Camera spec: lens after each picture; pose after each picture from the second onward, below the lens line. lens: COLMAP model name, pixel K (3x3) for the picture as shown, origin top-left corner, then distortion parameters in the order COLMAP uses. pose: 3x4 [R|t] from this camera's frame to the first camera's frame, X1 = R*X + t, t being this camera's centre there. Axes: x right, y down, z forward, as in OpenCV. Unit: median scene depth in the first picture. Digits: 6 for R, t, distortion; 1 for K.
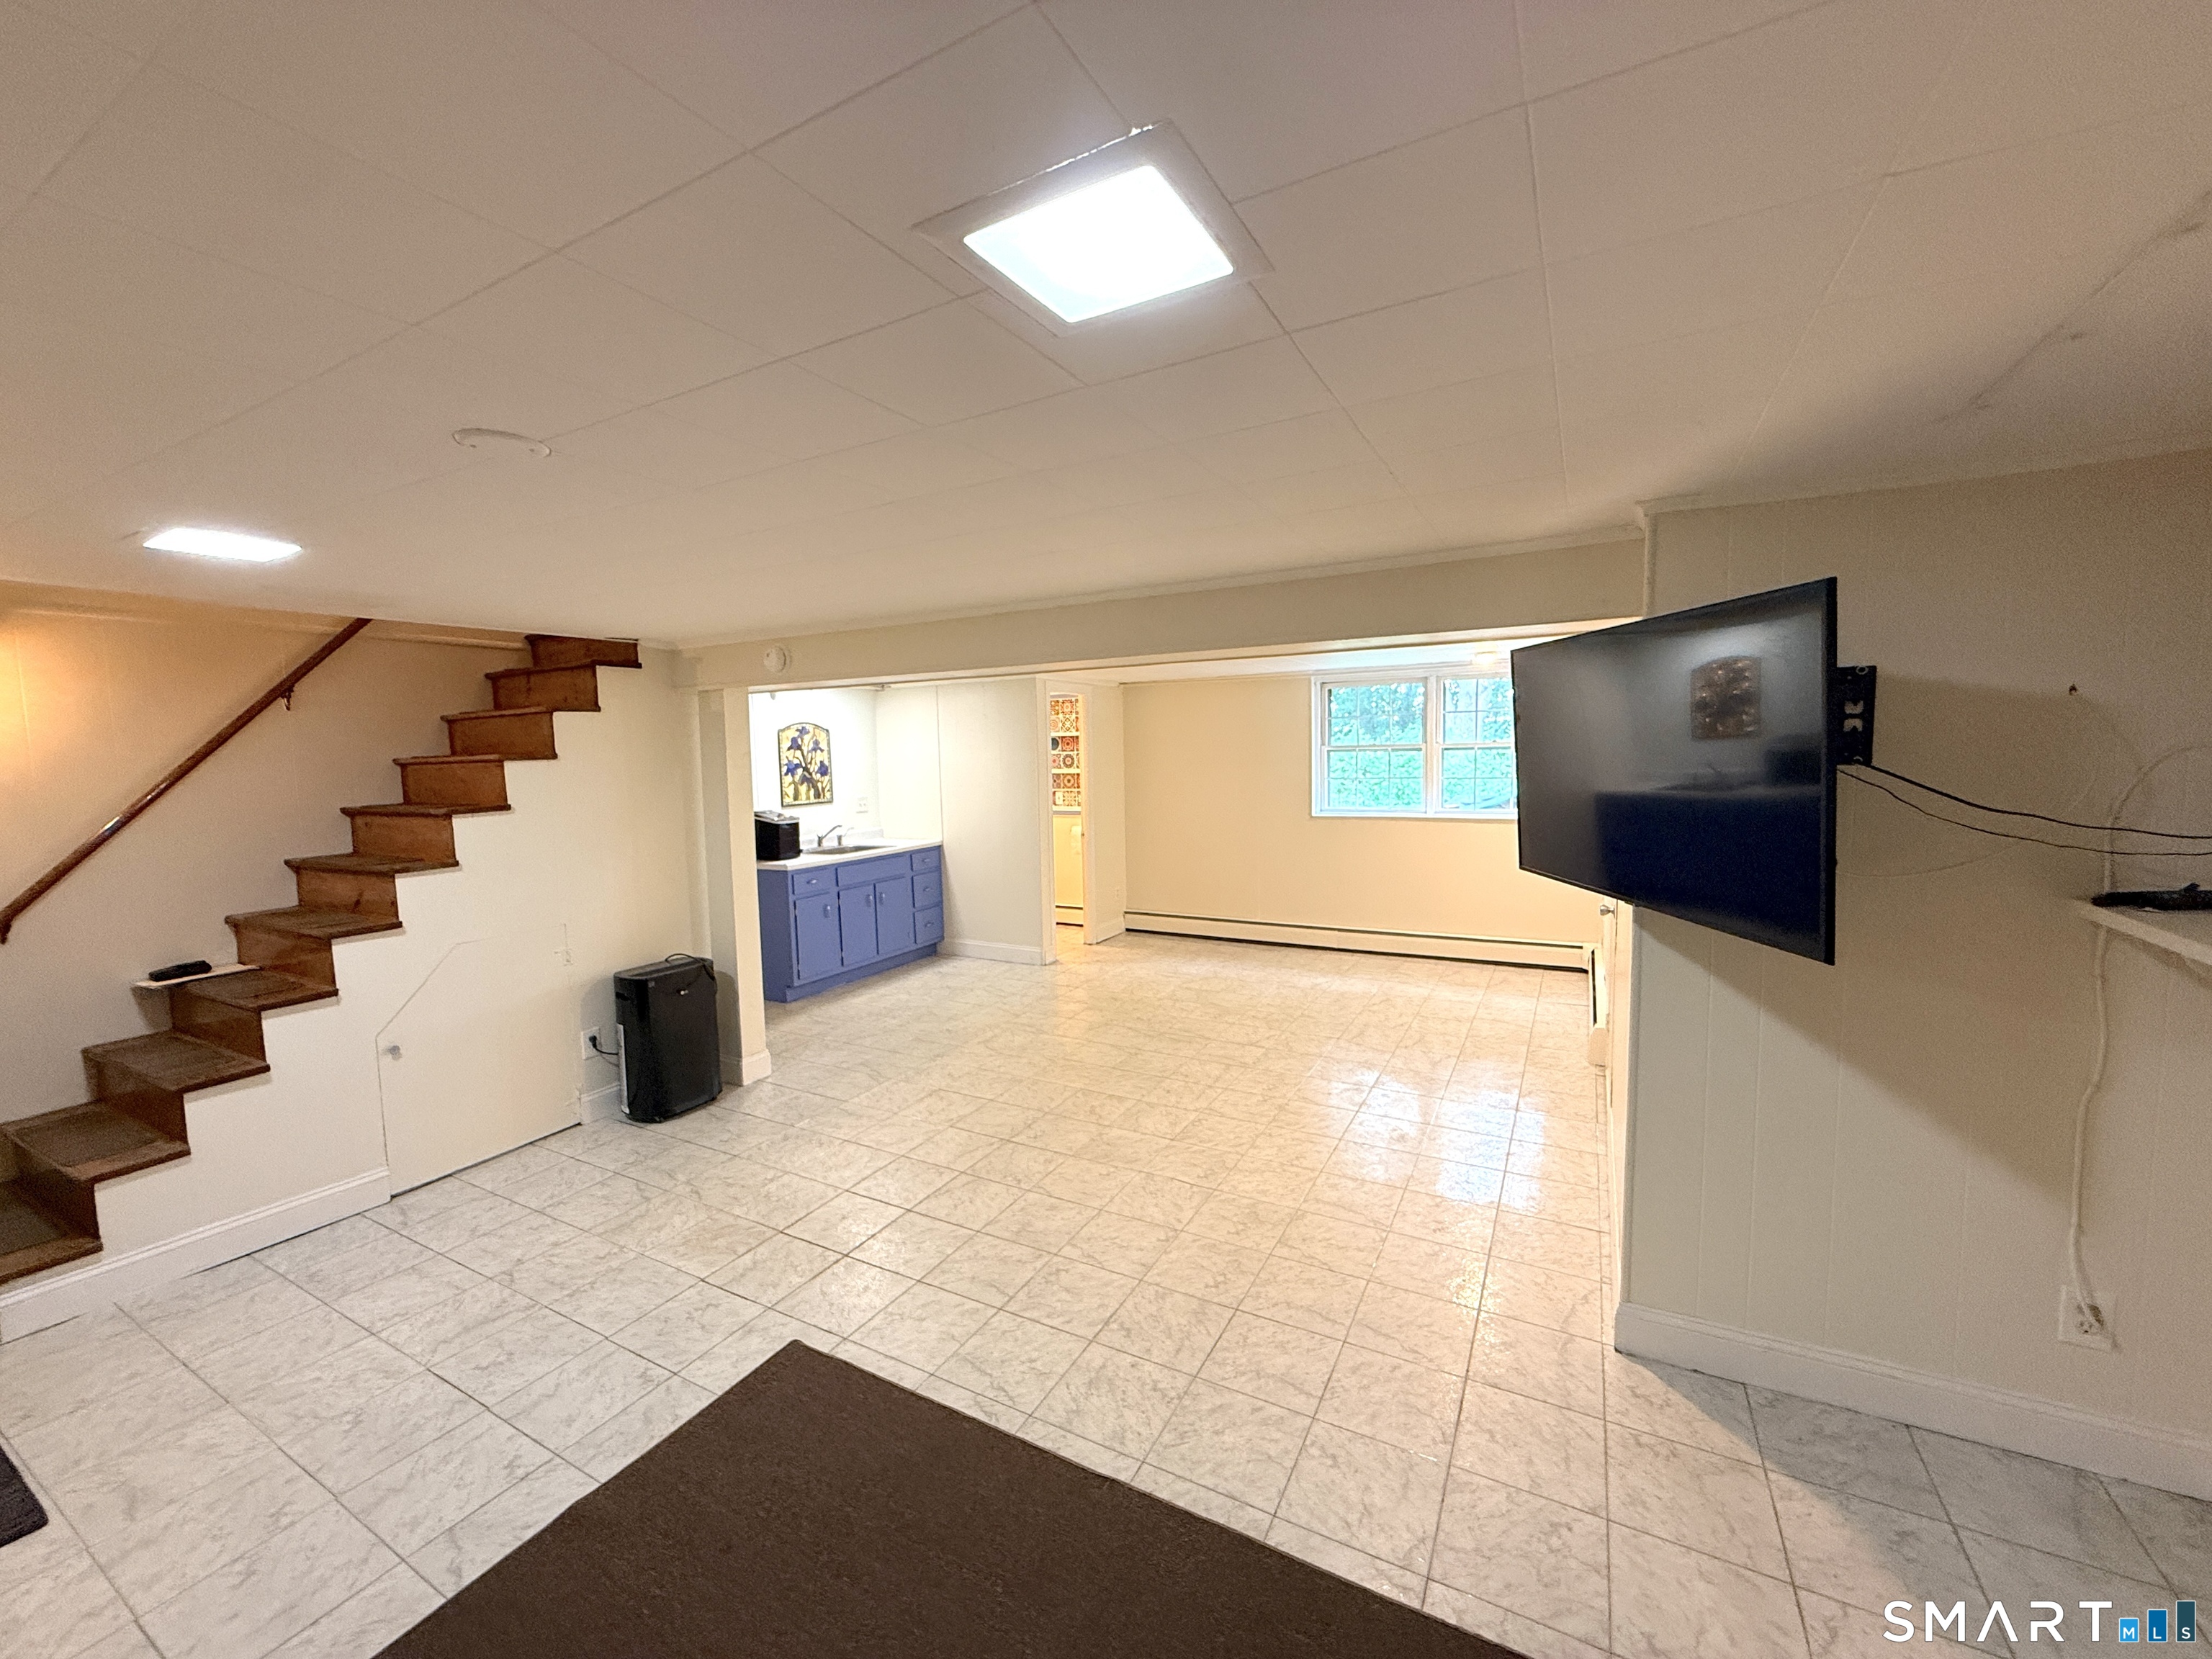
lens RADIAL K [[888.7, 0, 1106.0], [0, 888.7, 829.5], [0, 0, 1]] dist [-0.000977, -0.000037]
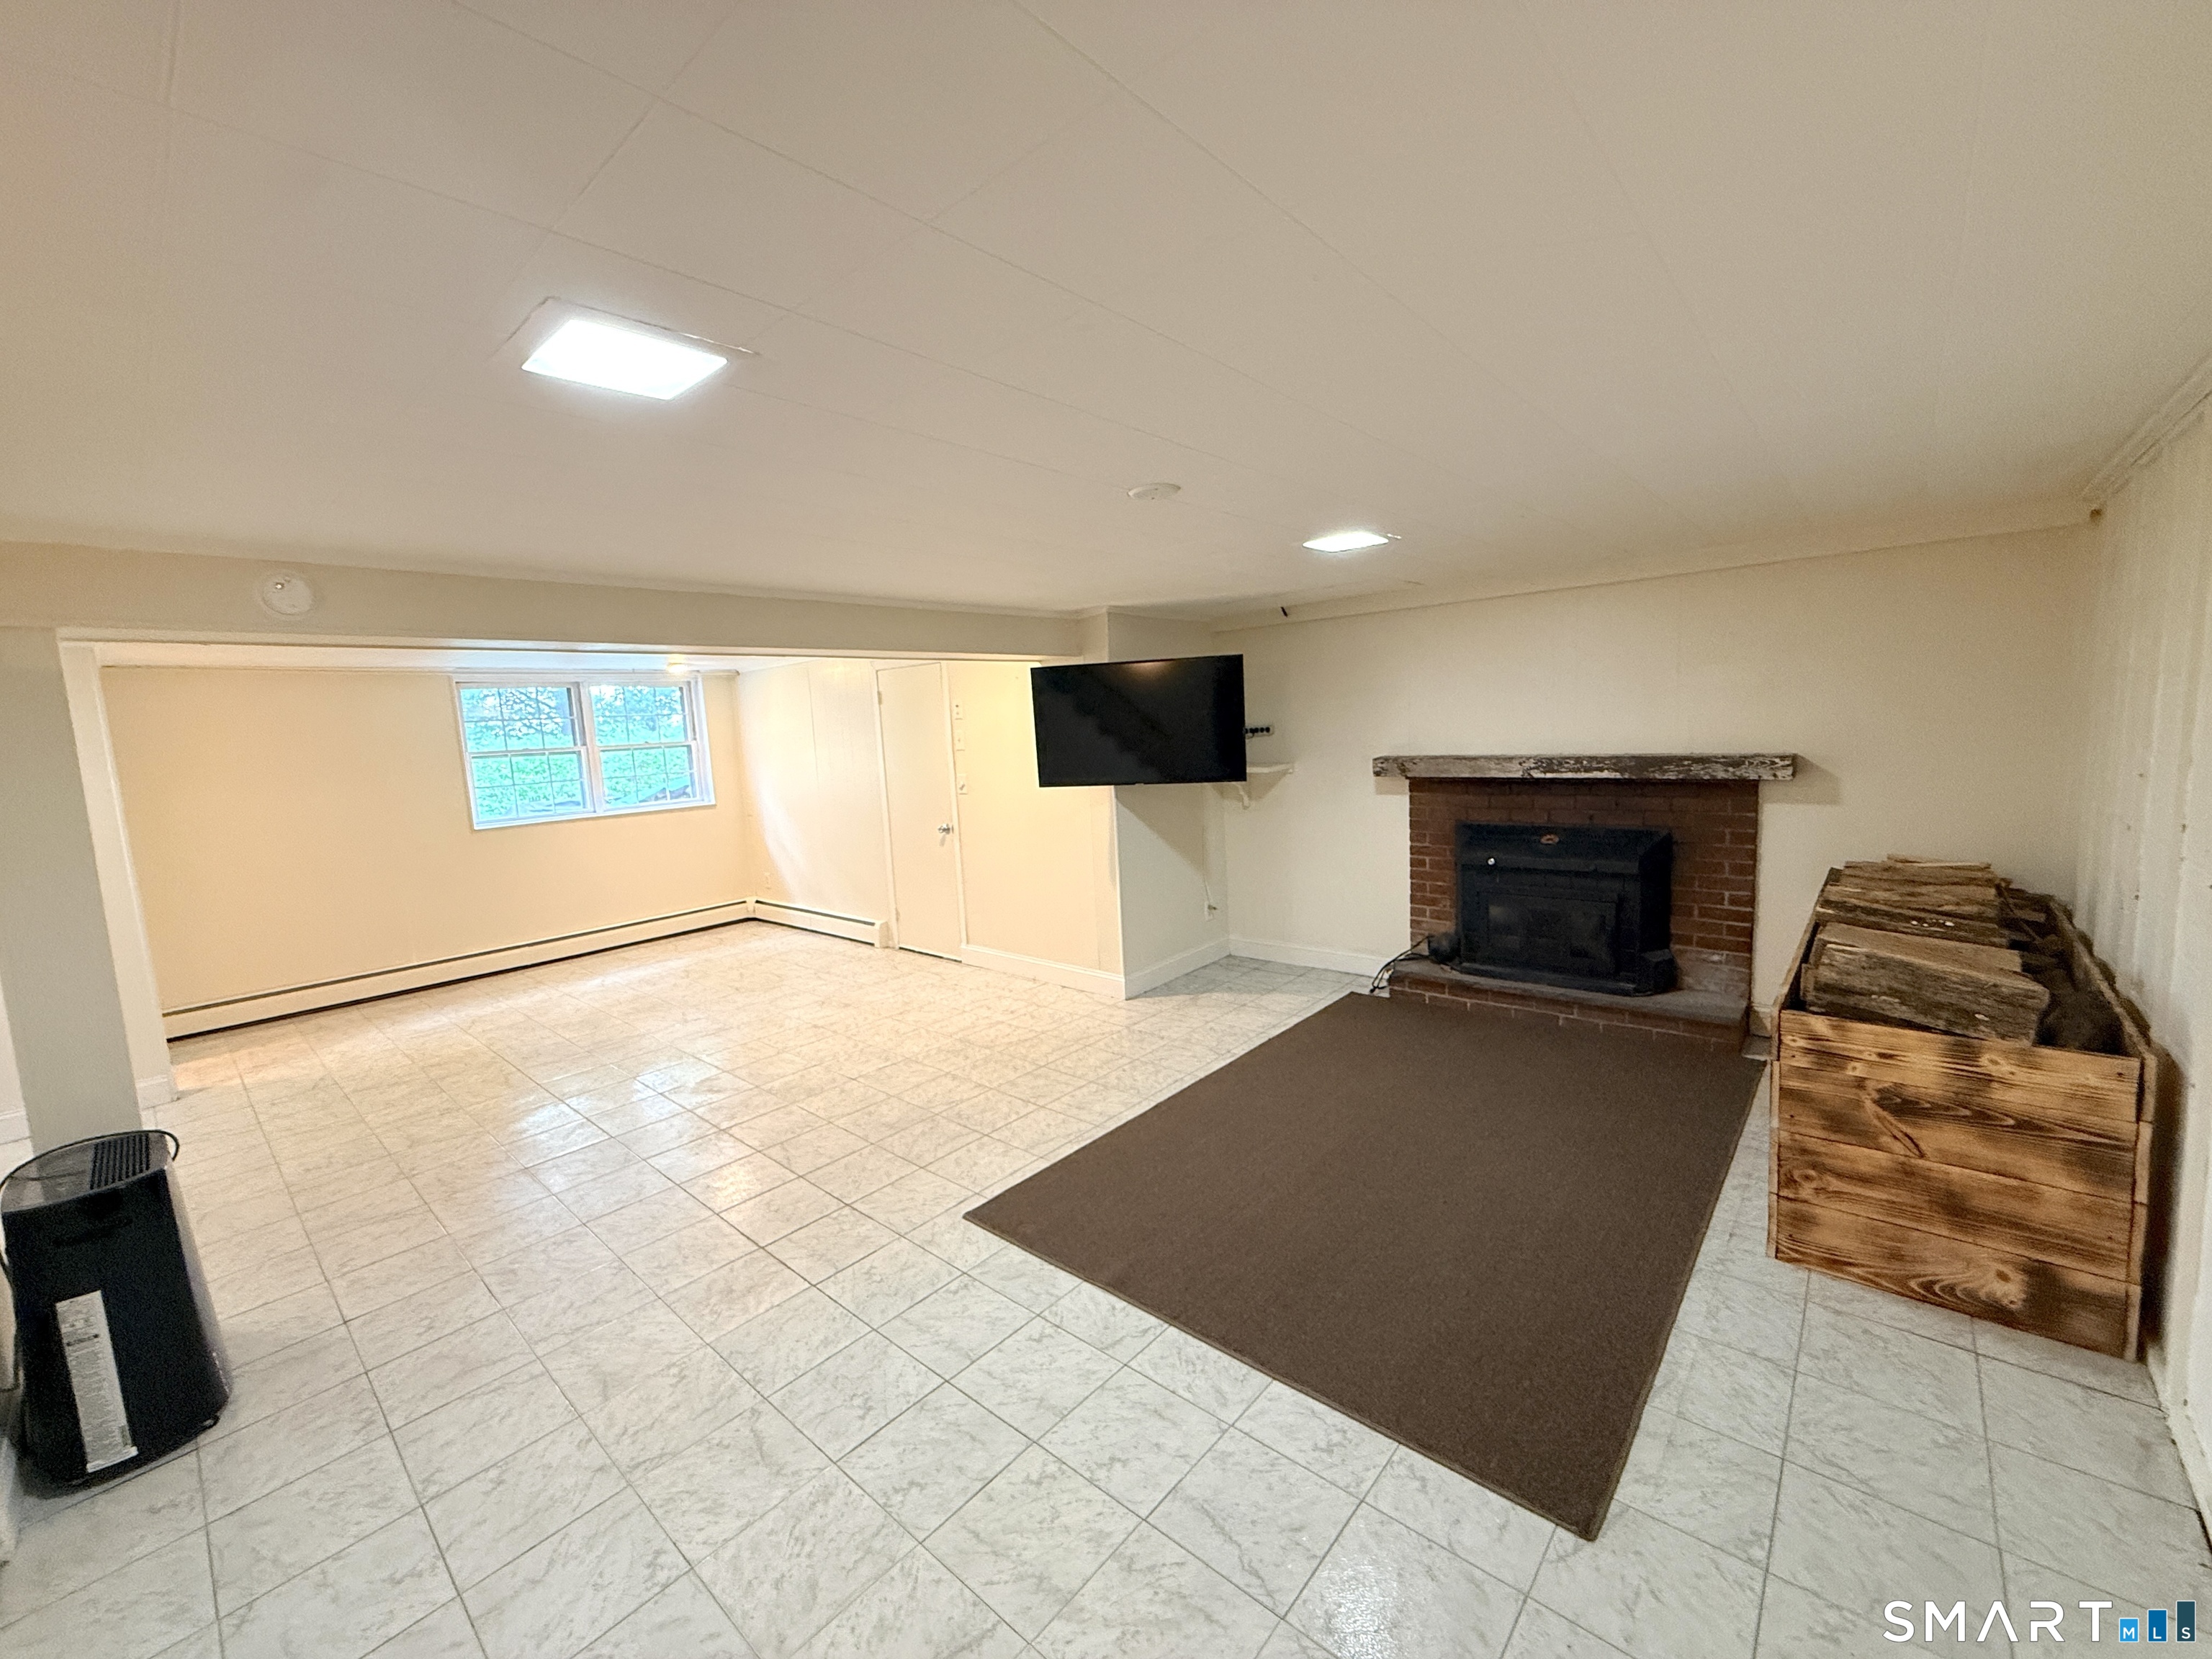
lens RADIAL K [[888.7, 0, 1106.0], [0, 888.7, 829.5], [0, 0, 1]] dist [-0.000977, -0.000037]
pose [[0.210814, -0.106194, 0.971741, -1.017625], [0.136947, 0.987486, 0.078205, 0.004612], [-0.967886, 0.116591, 0.222719, 0.362086]]
